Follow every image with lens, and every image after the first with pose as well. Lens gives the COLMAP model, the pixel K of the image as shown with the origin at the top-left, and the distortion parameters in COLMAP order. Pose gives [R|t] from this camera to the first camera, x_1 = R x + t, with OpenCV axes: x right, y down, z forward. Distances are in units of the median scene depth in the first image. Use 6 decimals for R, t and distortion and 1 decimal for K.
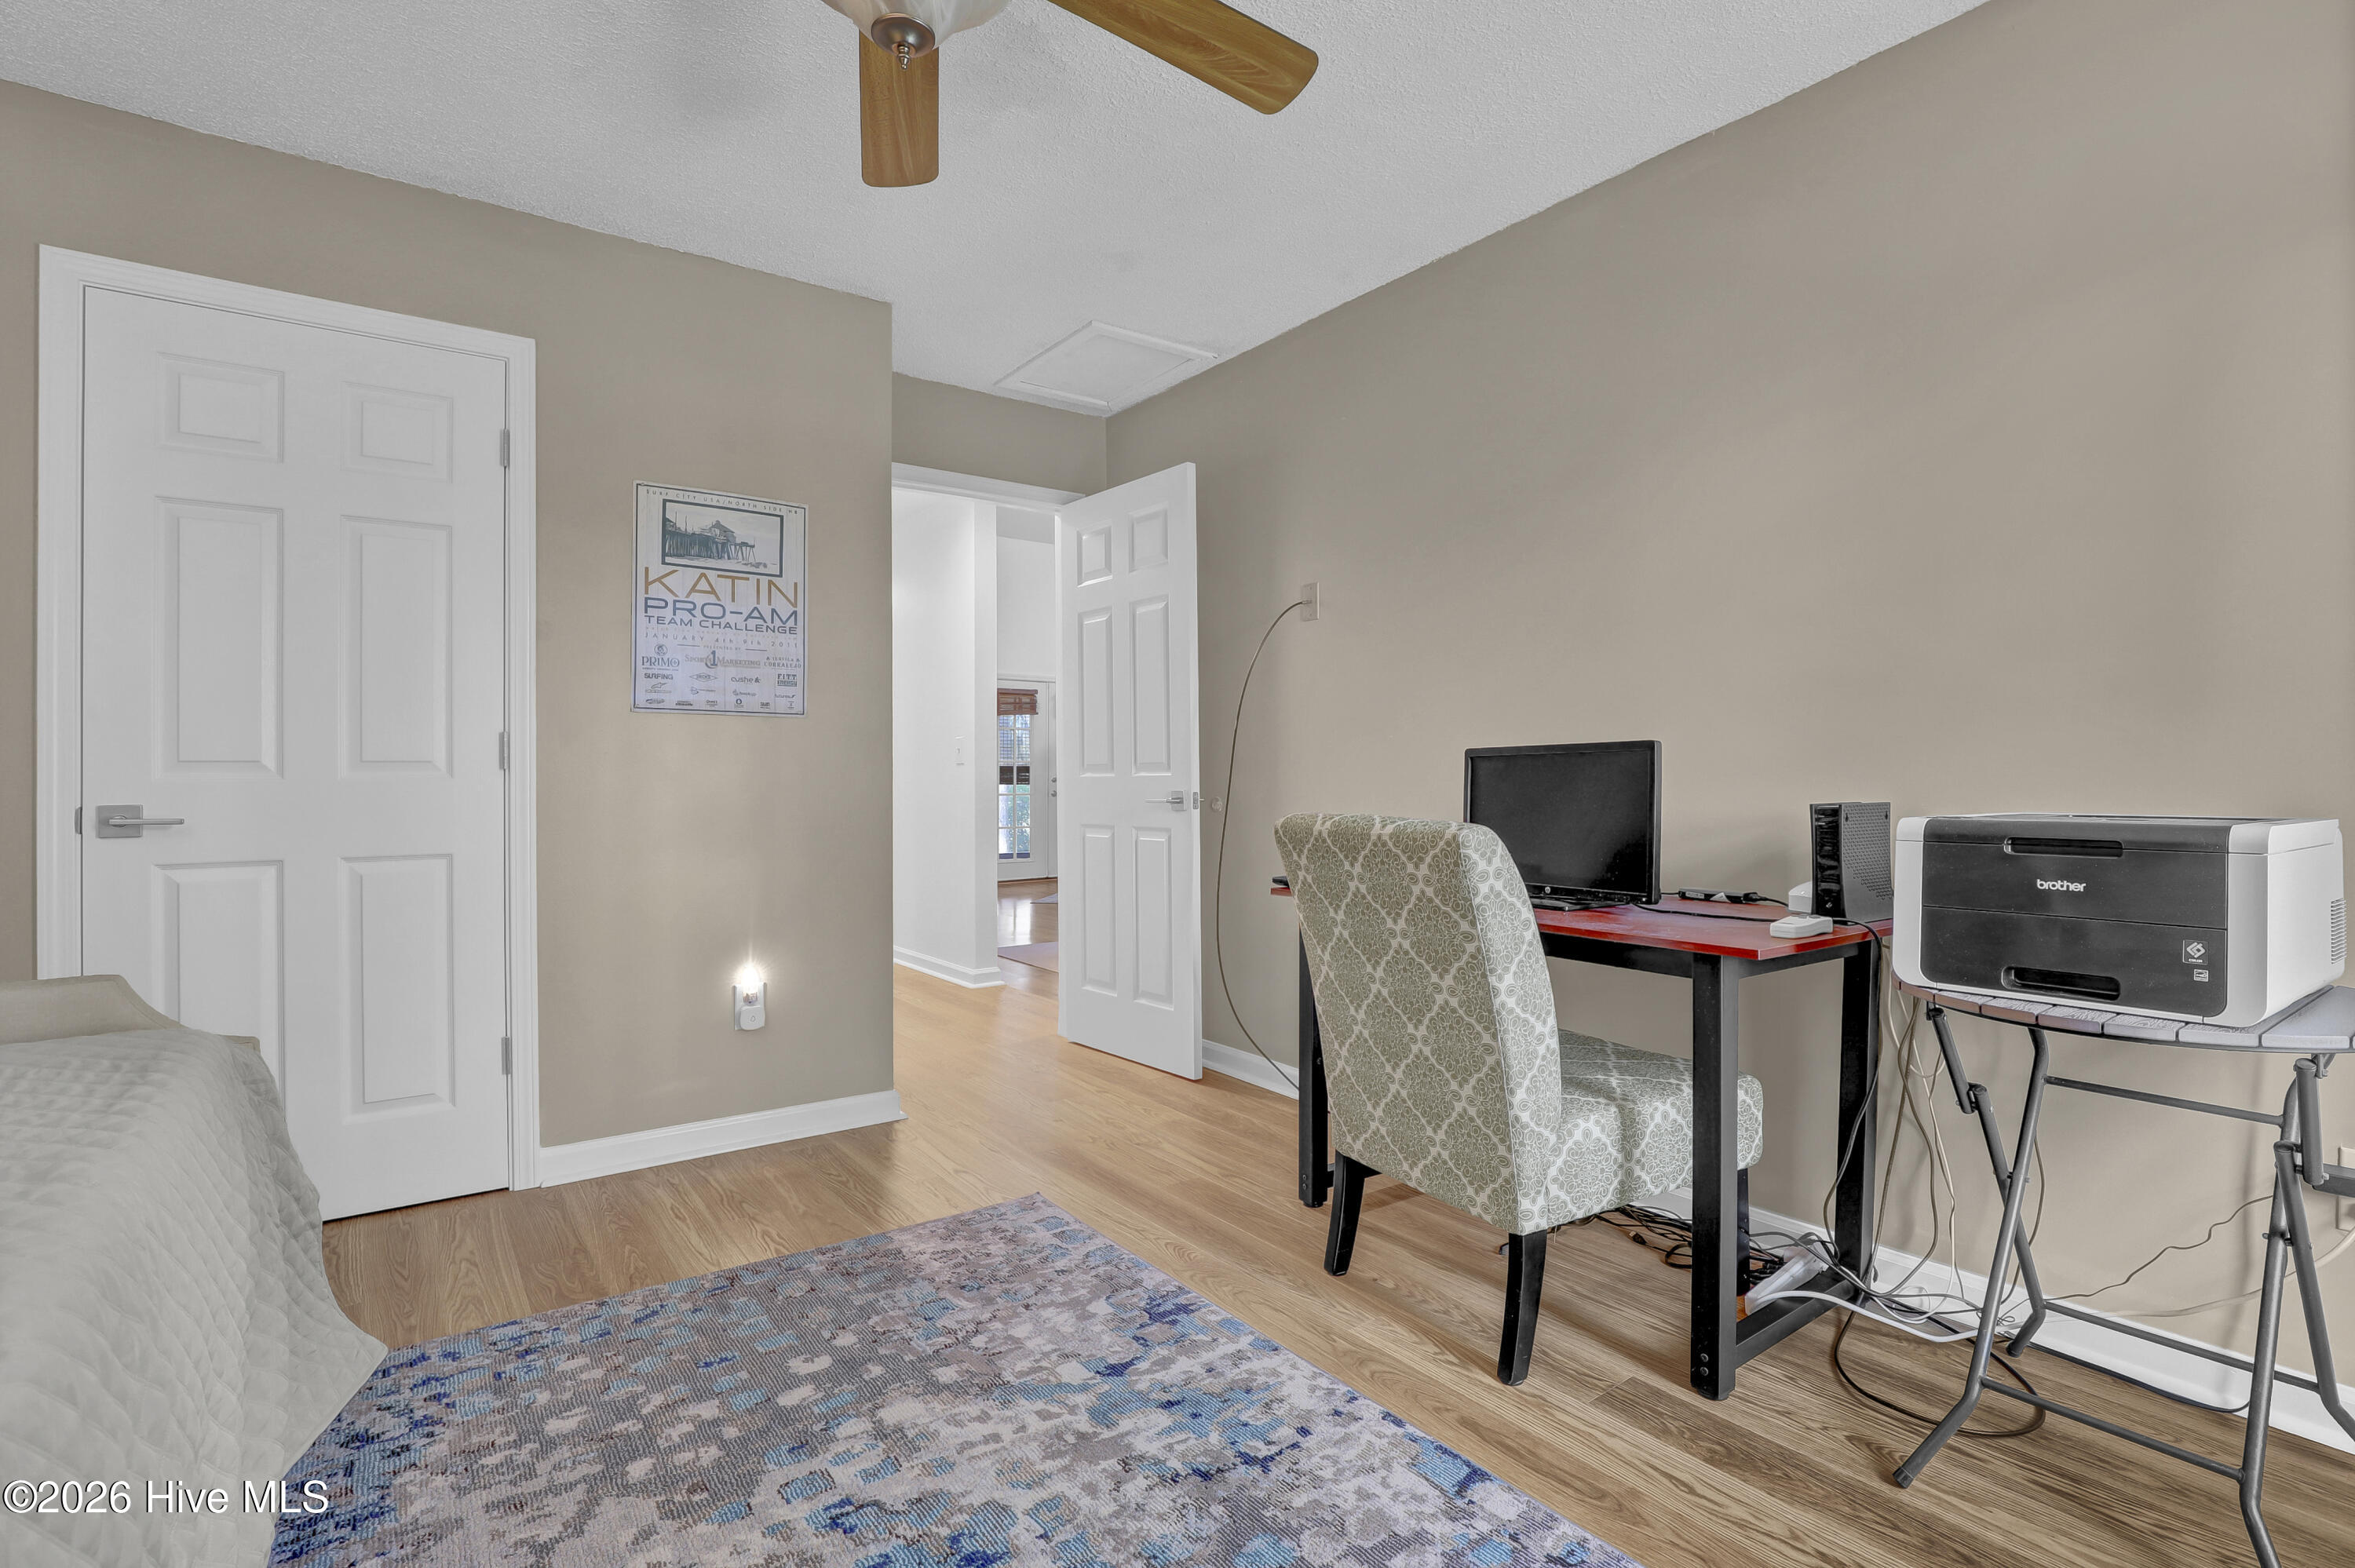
lens RADIAL K [[1114.5, 0, 1177.5], [0, 1114.5, 784.0], [0, 0, 1]] dist [-0.001043, -0.000066]
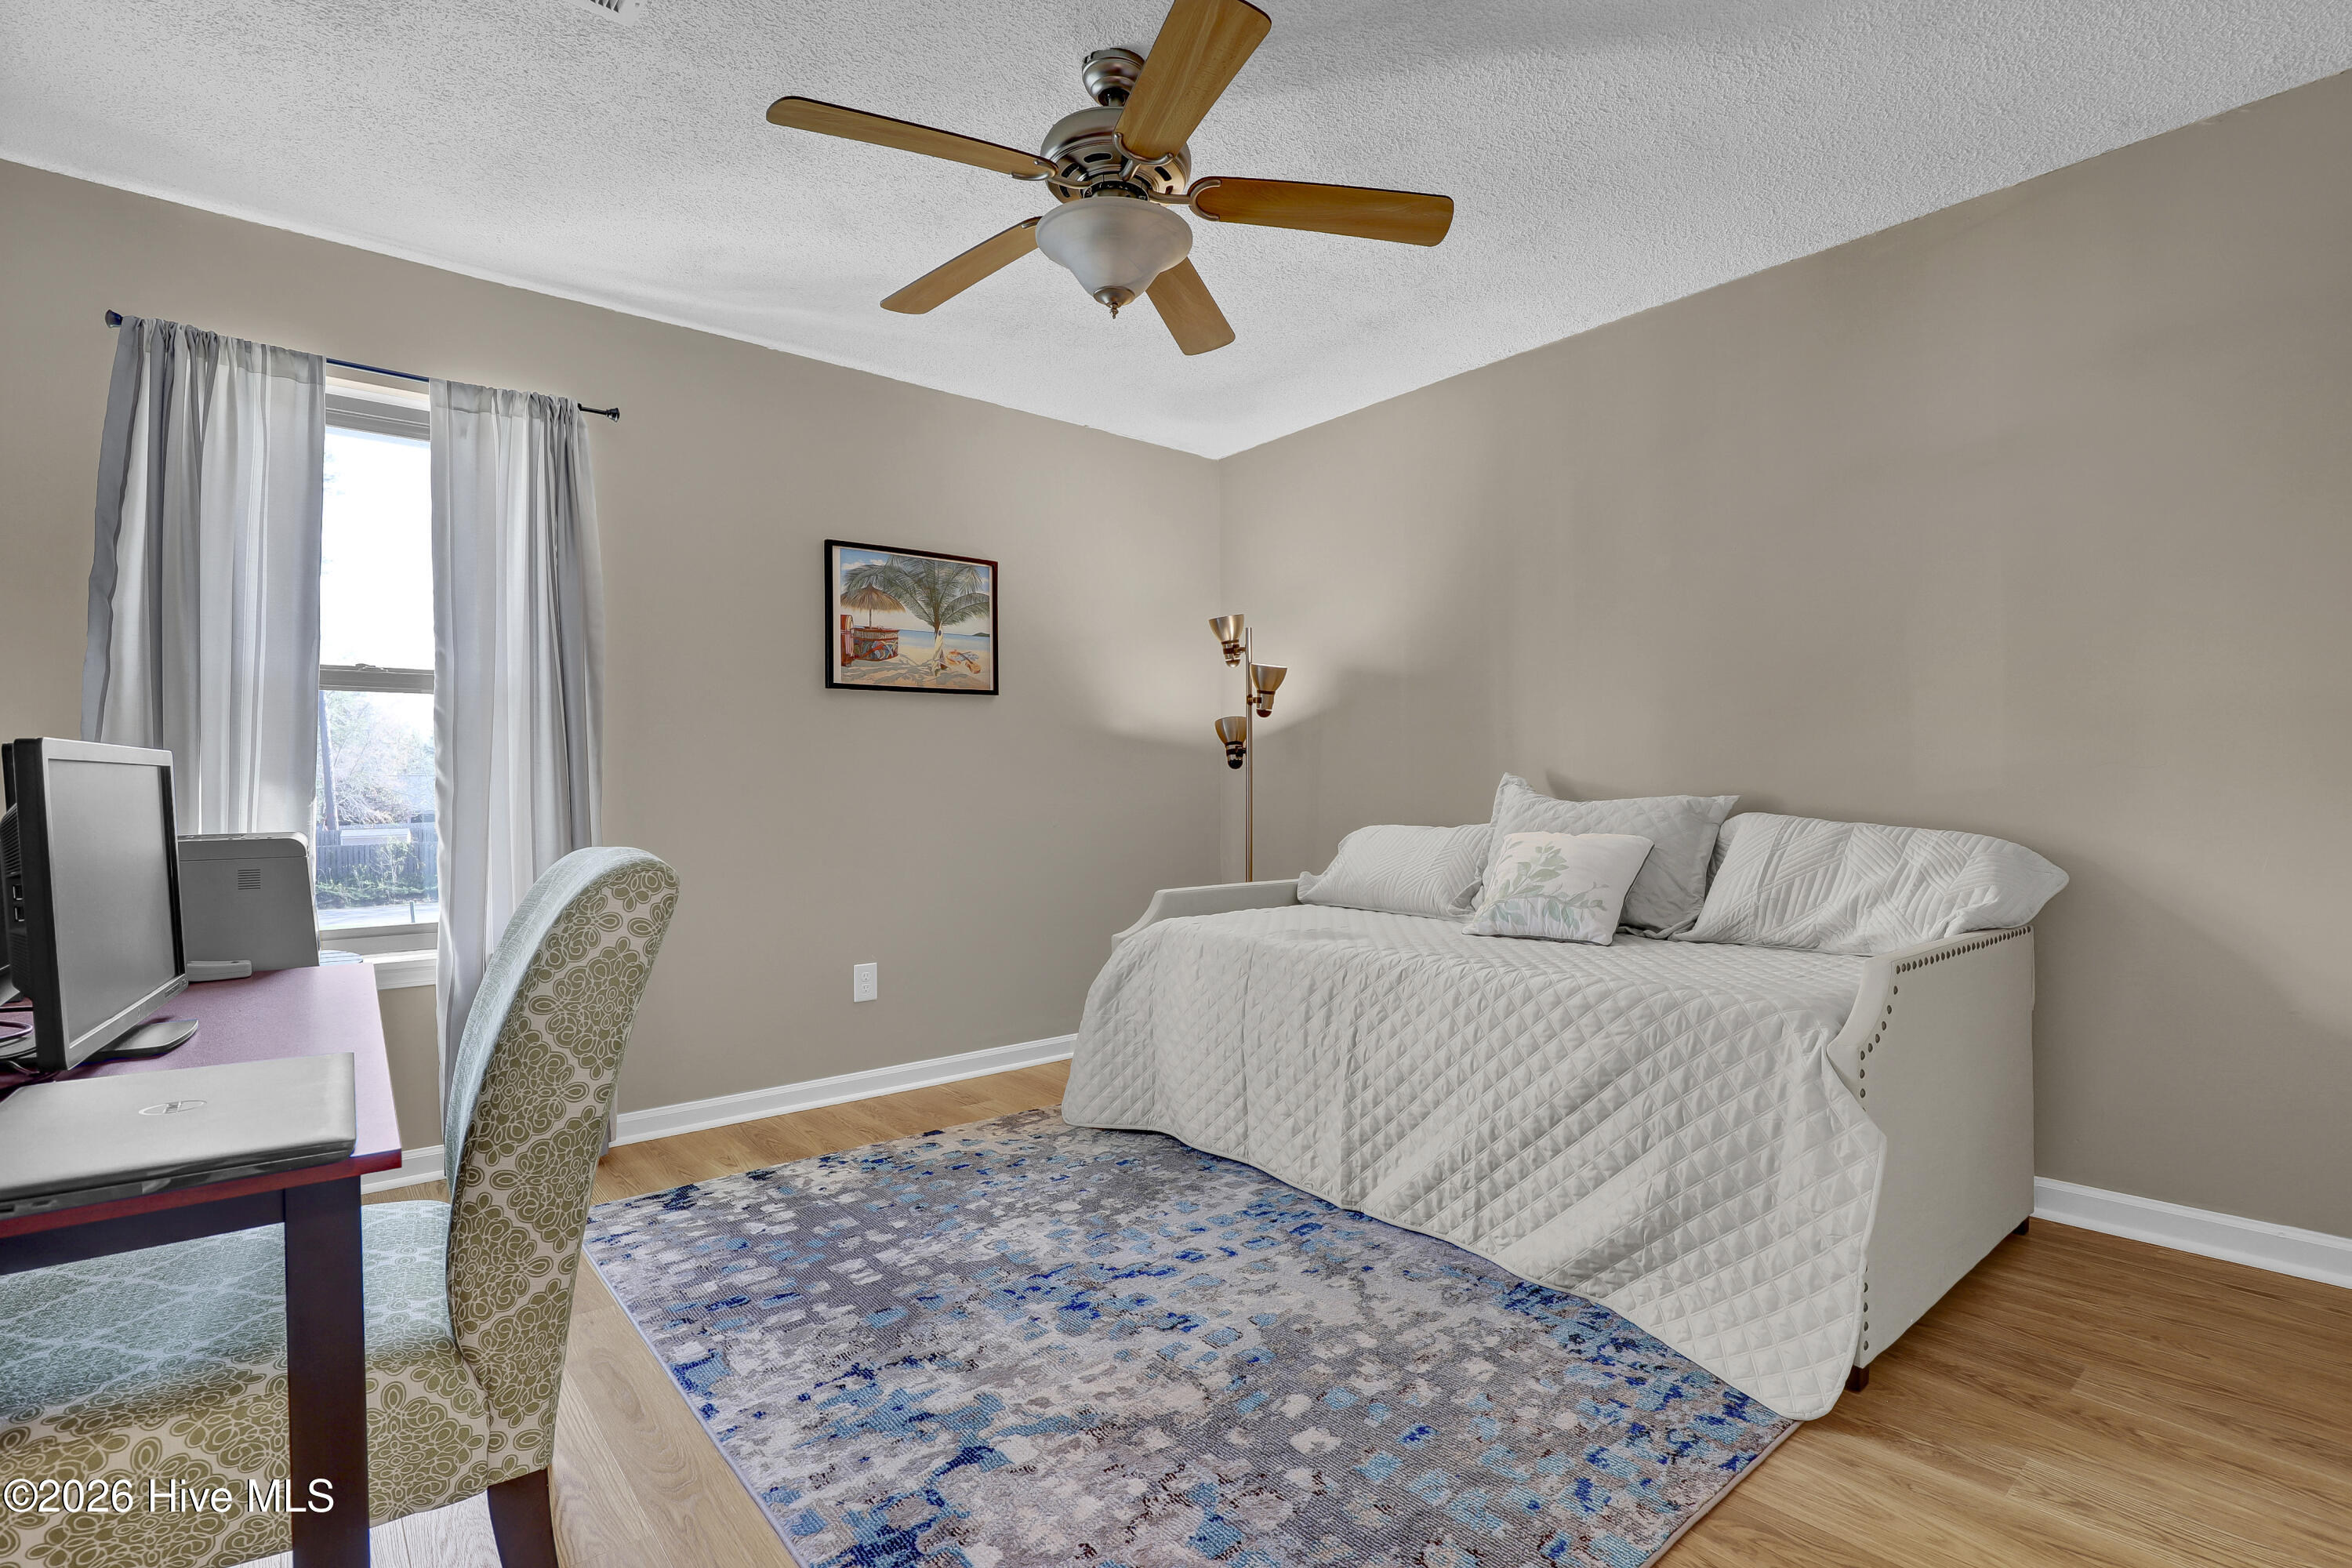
lens RADIAL K [[1113.3, 0, 1176.0], [0, 1113.3, 784.0], [0, 0, 1]] dist [-0.001043, -0.000066]
pose [[-0.997649, 0.018808, -0.065892, -0.183573], [0.018604, 0.999820, 0.003708, -0.015825], [0.065950, 0.002473, -0.997820, 2.037563]]
